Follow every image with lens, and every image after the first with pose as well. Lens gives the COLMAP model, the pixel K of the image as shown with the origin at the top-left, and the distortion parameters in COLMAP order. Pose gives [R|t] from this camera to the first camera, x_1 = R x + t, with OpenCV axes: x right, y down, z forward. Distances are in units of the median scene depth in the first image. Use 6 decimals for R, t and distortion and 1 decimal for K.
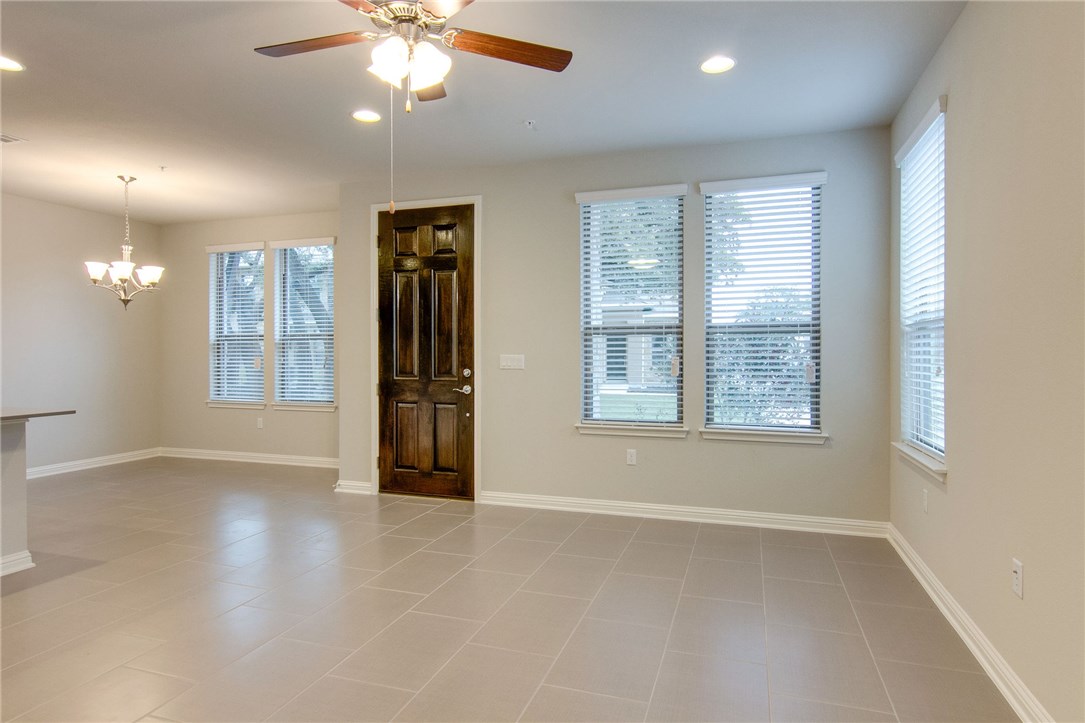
lens RADIAL K [[592.1, 0, 547.9], [0, 592.1, 351.3], [0, 0, 1]] dist [0.000367, 0.000107]
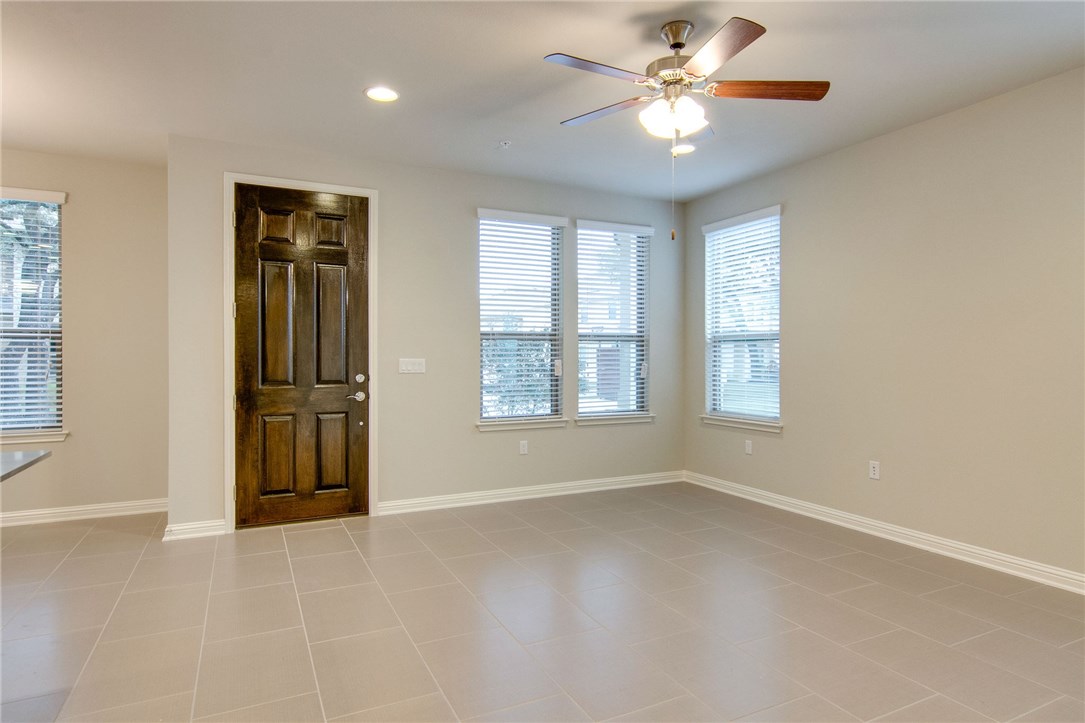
lens RADIAL K [[615.9, 0, 542.5], [0, 615.9, 361.5], [0, 0, 1]] dist [0.000485, 0.000068]
pose [[0.717621, -0.006257, 0.696406, -0.599730], [0.000570, 0.999965, 0.008398, 0.001766], [-0.696434, -0.005629, 0.717599, 0.107496]]
